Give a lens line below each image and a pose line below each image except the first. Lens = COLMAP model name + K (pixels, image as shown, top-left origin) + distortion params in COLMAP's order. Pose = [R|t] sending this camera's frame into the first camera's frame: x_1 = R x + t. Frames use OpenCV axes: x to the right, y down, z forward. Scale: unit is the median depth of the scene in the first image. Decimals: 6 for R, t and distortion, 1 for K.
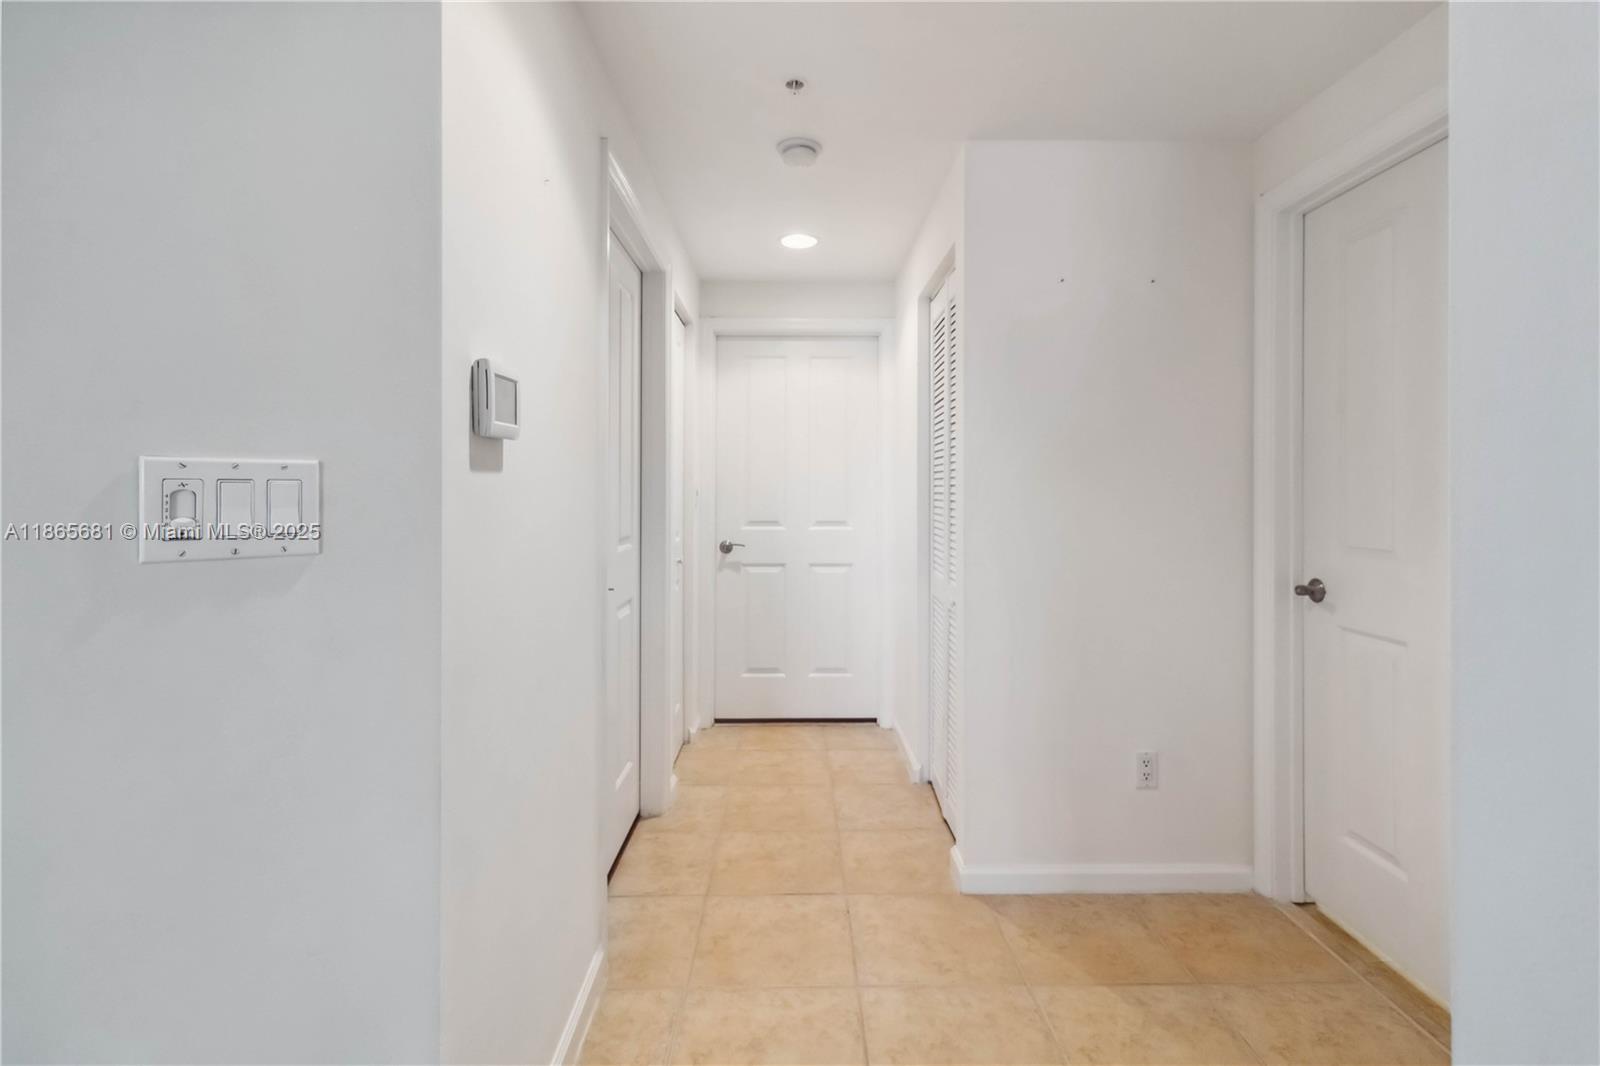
lens RADIAL K [[747.4, 0, 813.0], [0, 747.4, 504.3], [0, 0, 1]] dist [0.003193, 0.000100]
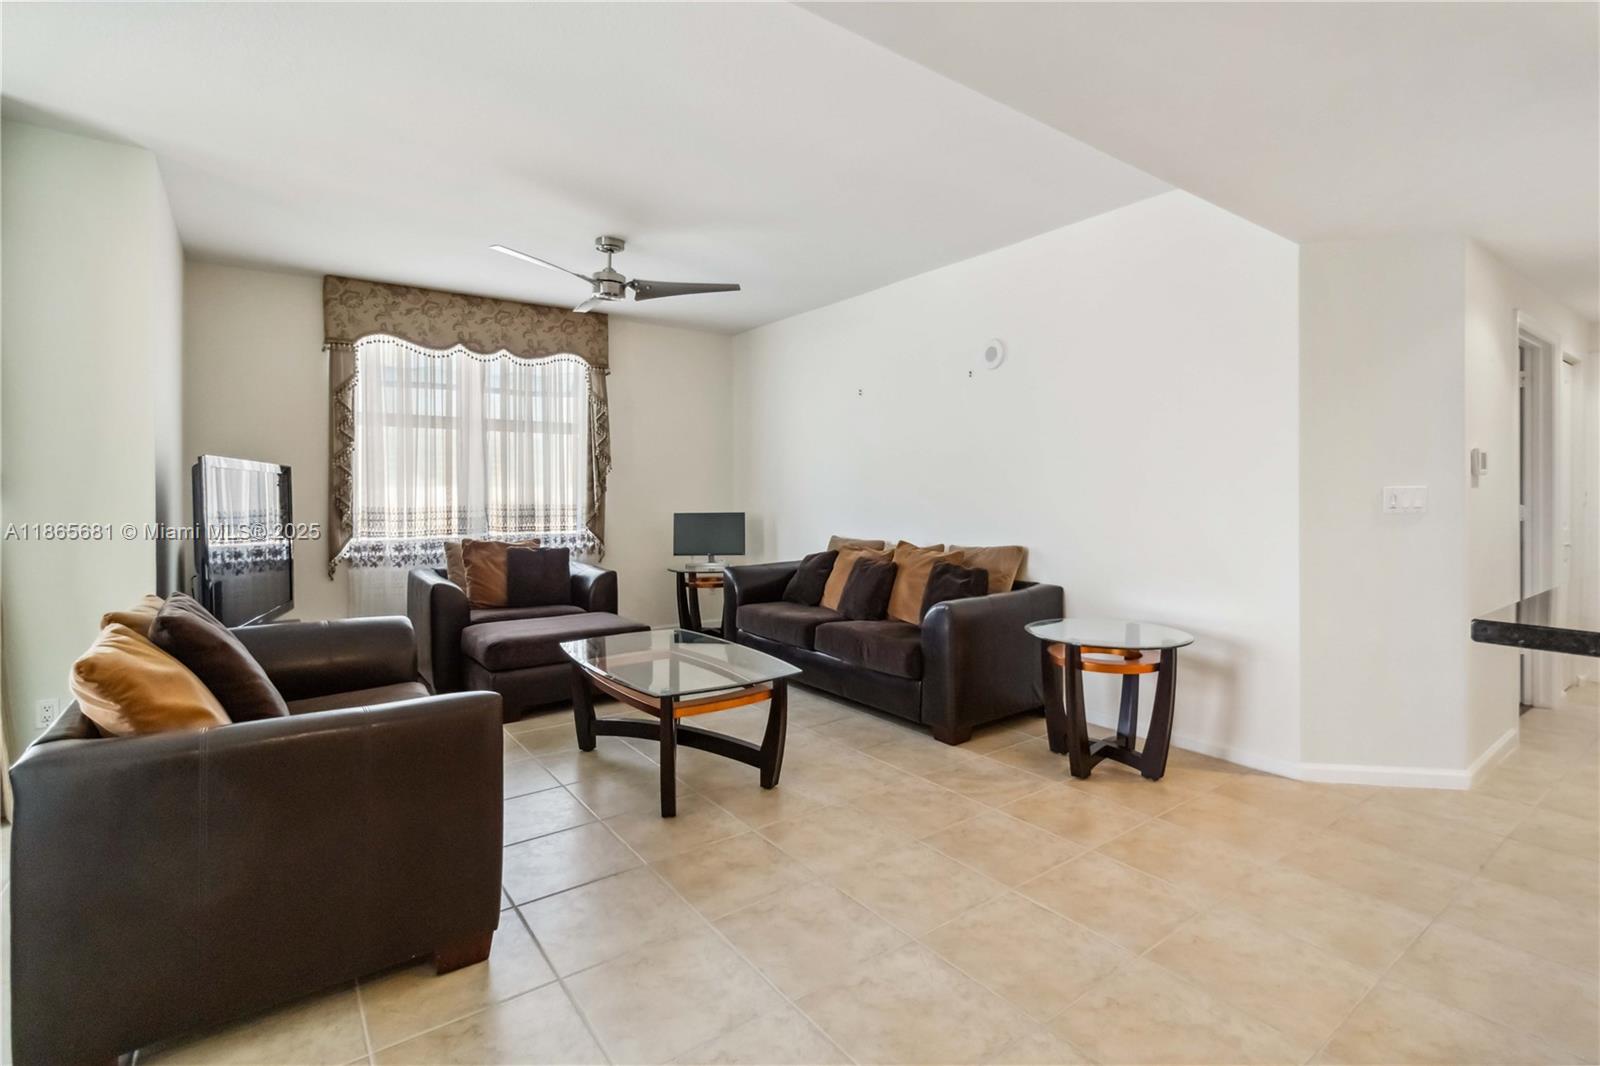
lens RADIAL K [[747.4, 0, 813.0], [0, 747.4, 504.3], [0, 0, 1]] dist [0.003193, 0.000100]
pose [[0.577640, -0.000803, -0.816291, 0.148216], [-0.003650, 0.999987, -0.003566, 0.013015], [0.816284, 0.005039, 0.577629, -0.945506]]
